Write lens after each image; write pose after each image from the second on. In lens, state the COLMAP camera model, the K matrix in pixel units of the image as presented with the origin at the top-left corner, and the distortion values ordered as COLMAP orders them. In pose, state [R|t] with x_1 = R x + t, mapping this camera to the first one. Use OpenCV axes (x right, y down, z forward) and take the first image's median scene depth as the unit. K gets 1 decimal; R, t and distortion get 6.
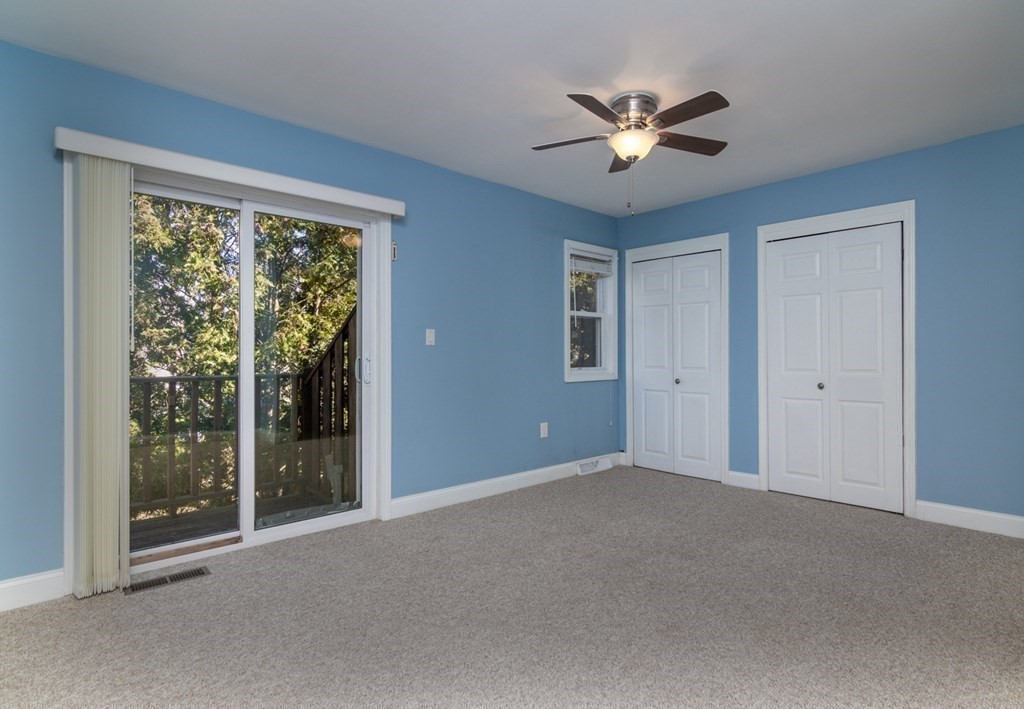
lens RADIAL K [[539.3, 0, 531.5], [0, 539.3, 350.7], [0, 0, 1]] dist [-0.004462, -0.000325]
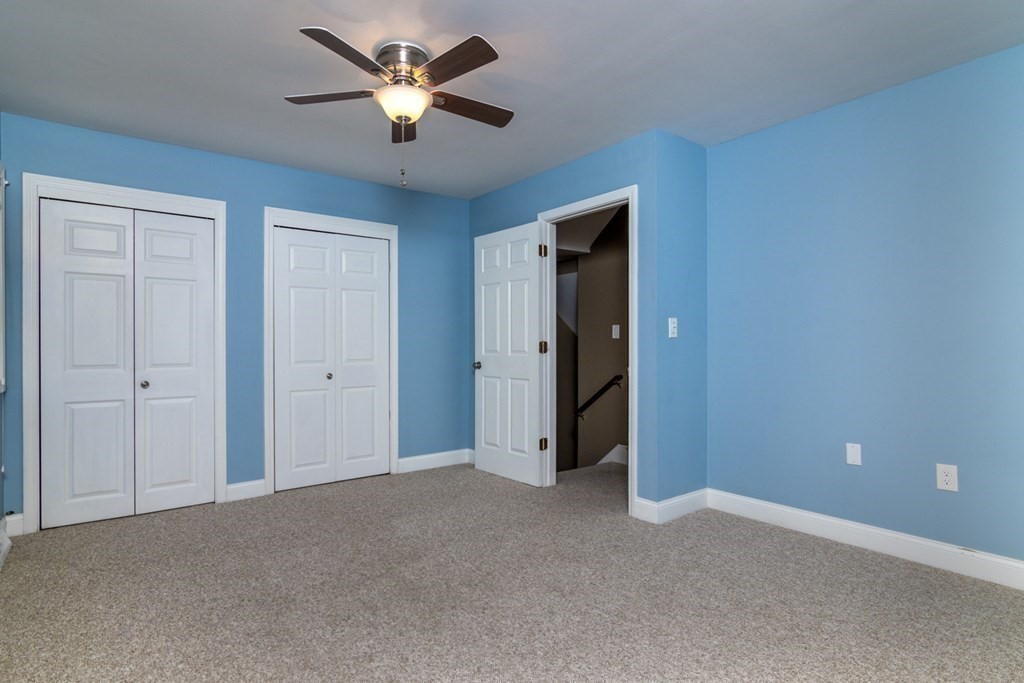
lens RADIAL K [[524.8, 0, 515.5], [0, 524.8, 347.4], [0, 0, 1]] dist [0.000946, -0.000191]
pose [[0.107246, -0.004943, 0.994220, -0.504565], [-0.005316, 0.999970, 0.005545, 0.000532], [-0.994218, -0.005880, 0.107217, 0.584043]]
